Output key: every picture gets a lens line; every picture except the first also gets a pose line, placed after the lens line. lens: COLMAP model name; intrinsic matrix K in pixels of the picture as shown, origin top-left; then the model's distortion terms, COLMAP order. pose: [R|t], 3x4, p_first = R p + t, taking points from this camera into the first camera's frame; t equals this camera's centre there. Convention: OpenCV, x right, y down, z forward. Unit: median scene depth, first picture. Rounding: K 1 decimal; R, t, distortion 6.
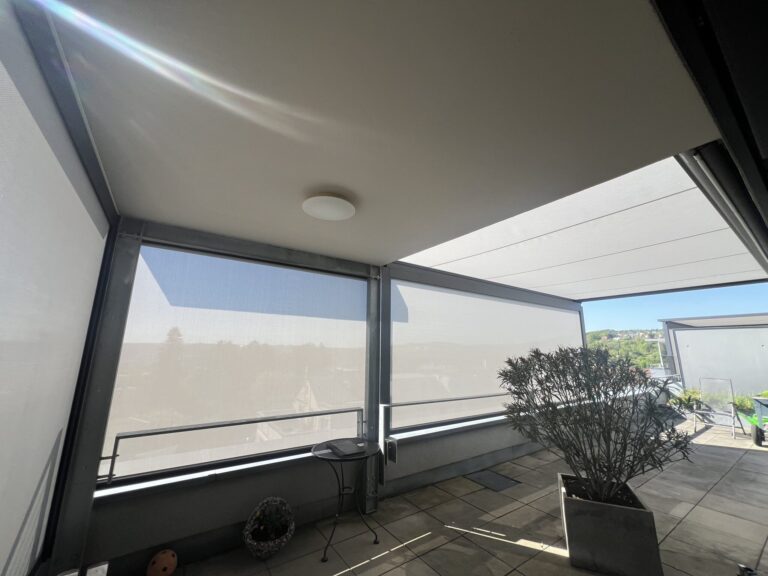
lens RADIAL K [[306.2, 0, 384.0], [0, 306.2, 288.0], [0, 0, 1]] dist [-0.000075, 0.000606]
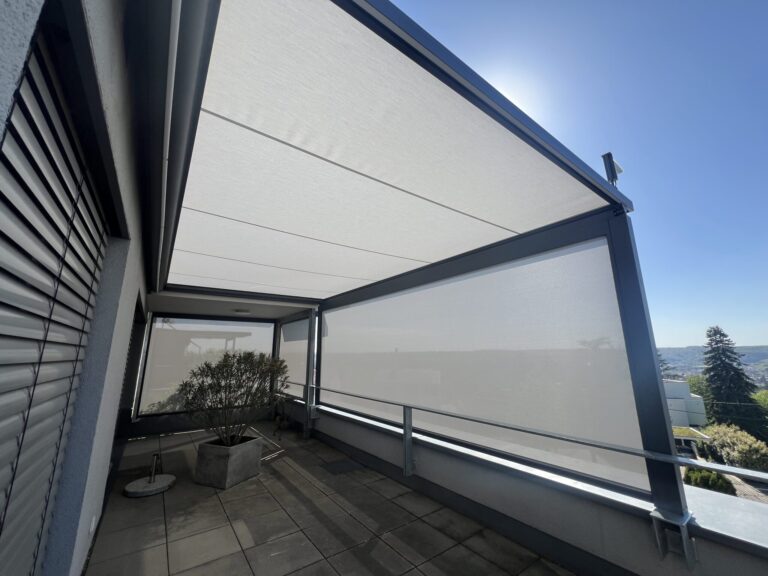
lens RADIAL K [[306.2, 0, 384.0], [0, 306.2, 288.0], [0, 0, 1]] dist [-0.000075, 0.000606]
pose [[0.023435, -0.224265, -0.974246, 1.785915], [0.209216, 0.954036, -0.214580, 0.289077], [0.977589, -0.198799, 0.069278, 1.319162]]
